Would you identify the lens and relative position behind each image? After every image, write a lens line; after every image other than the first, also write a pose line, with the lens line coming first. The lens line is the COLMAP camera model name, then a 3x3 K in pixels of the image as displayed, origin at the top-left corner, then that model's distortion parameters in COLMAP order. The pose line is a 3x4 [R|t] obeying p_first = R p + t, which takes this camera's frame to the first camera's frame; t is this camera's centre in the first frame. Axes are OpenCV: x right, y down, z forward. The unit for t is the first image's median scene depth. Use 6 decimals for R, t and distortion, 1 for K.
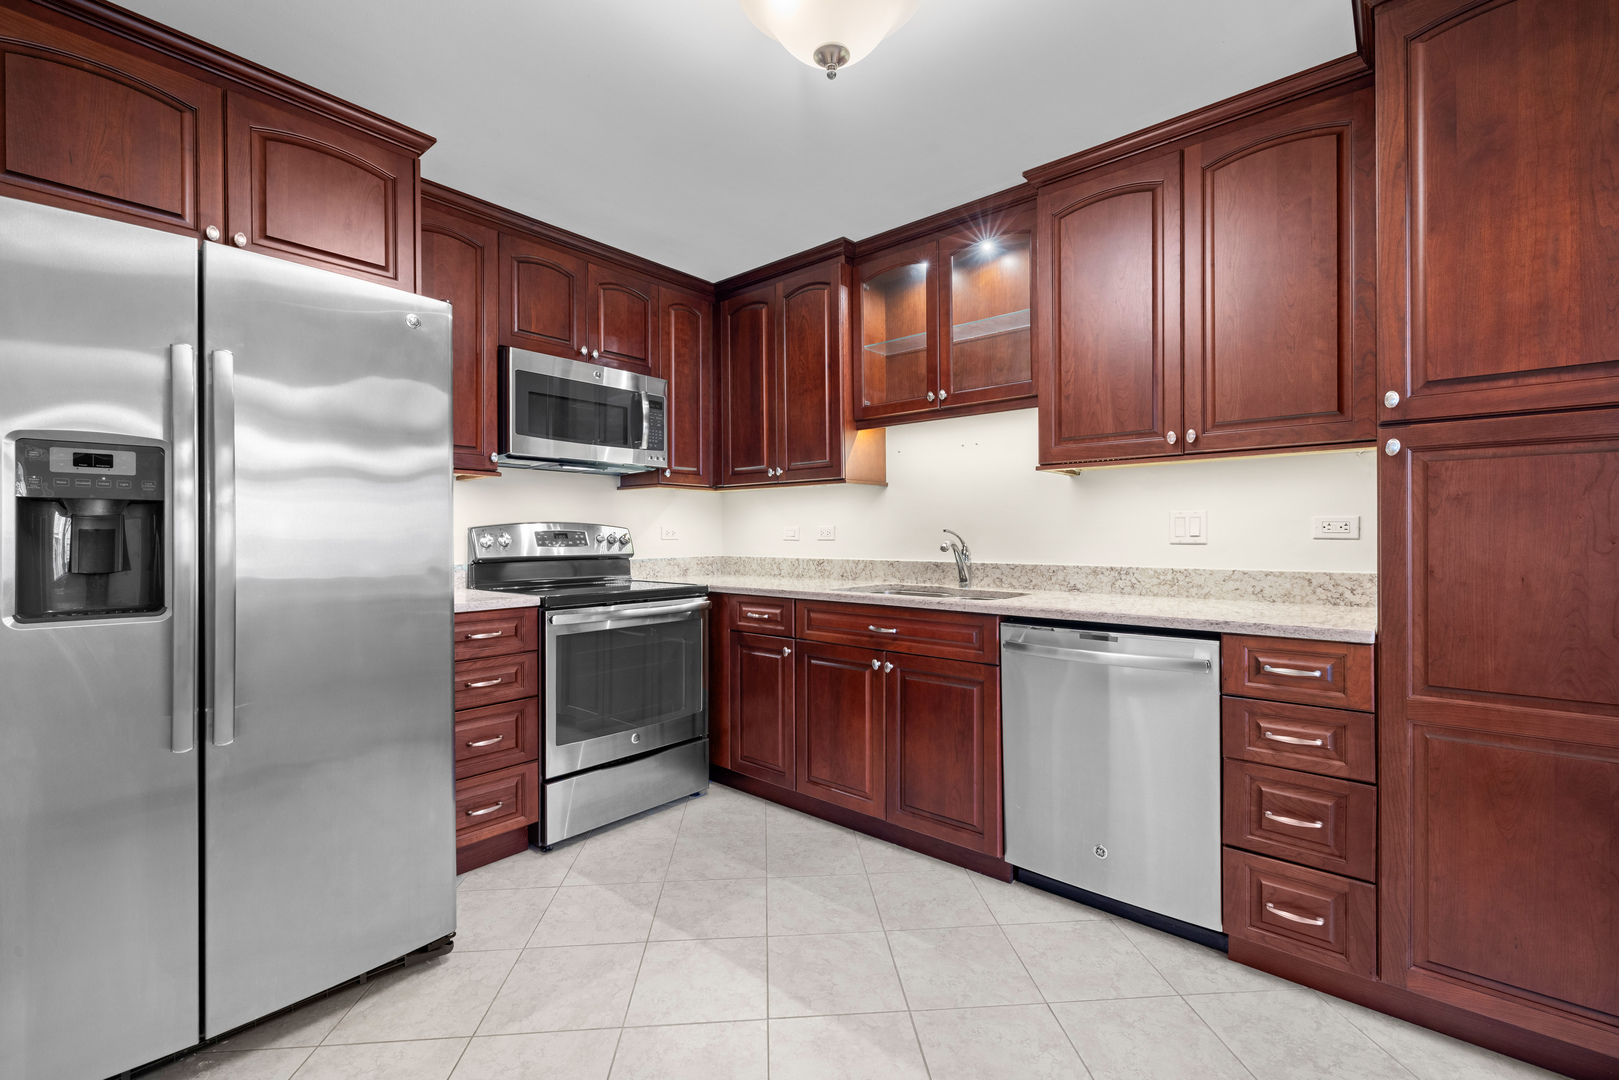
lens RADIAL K [[672.8, 0, 818.8], [0, 672.8, 536.1], [0, 0, 1]] dist [0.000018, -0.000234]
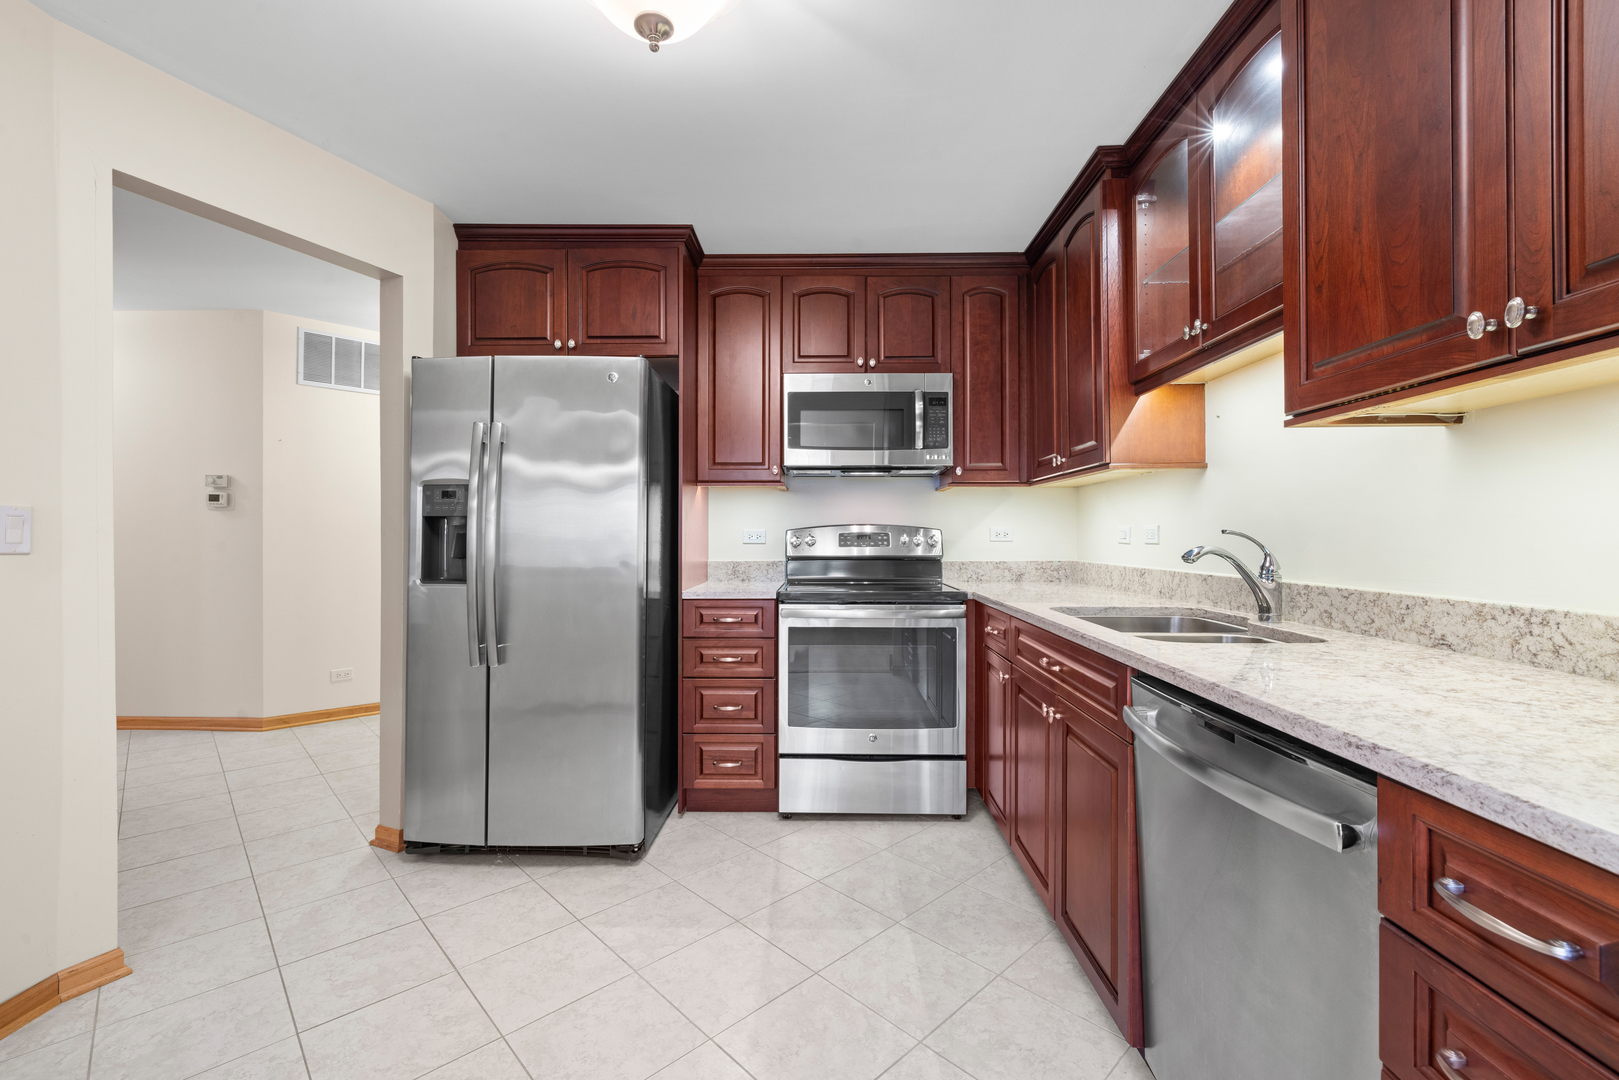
lens RADIAL K [[672.8, 0, 814.0], [0, 672.8, 534.8], [0, 0, 1]] dist [0.000018, -0.000234]
pose [[0.648398, 0.001525, -0.761300, 0.452691], [-0.002333, 0.999997, 0.000016, -0.004258], [0.761298, 0.001766, 0.648400, 0.289906]]
